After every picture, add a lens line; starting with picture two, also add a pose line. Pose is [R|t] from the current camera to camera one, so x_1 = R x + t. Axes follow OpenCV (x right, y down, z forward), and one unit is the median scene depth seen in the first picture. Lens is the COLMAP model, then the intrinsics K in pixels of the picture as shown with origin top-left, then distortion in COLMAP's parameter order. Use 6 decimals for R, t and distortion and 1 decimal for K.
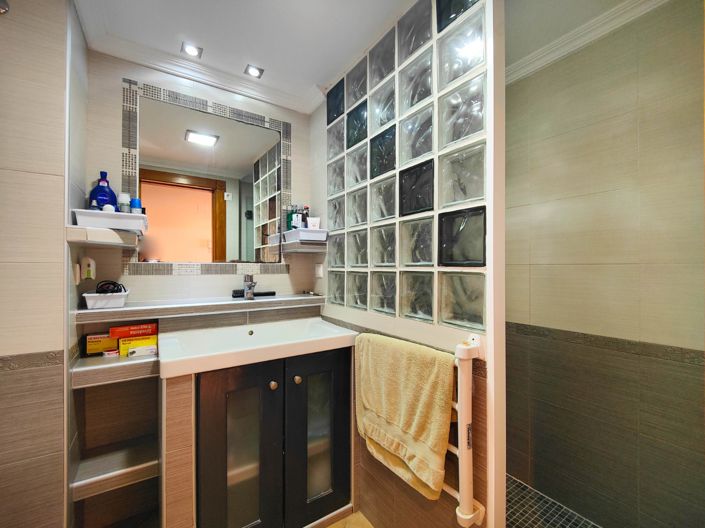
lens RADIAL K [[308.6, 0, 357.7], [0, 308.6, 267.2], [0, 0, 1]] dist [0.023558, -0.021065]
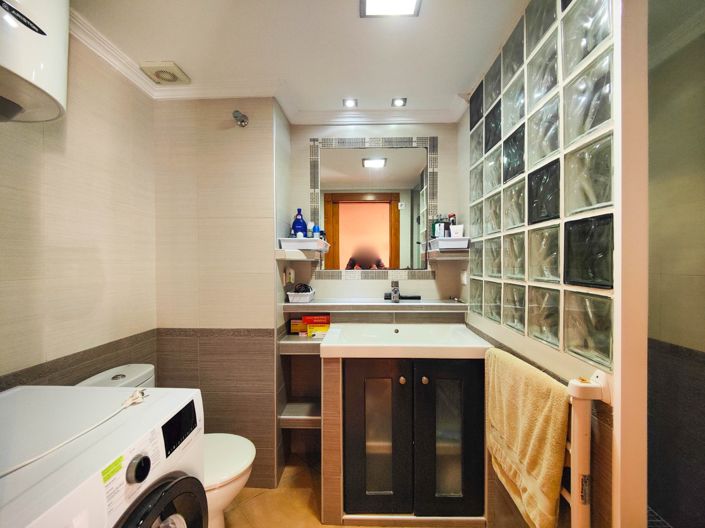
lens RADIAL K [[308.6, 0, 357.7], [0, 308.6, 267.2], [0, 0, 1]] dist [0.023558, -0.021065]
pose [[0.815341, 0.005196, -0.578958, 0.226999], [0.003987, 0.999886, 0.014588, -0.049529], [0.578968, -0.014203, 0.815227, -0.023042]]
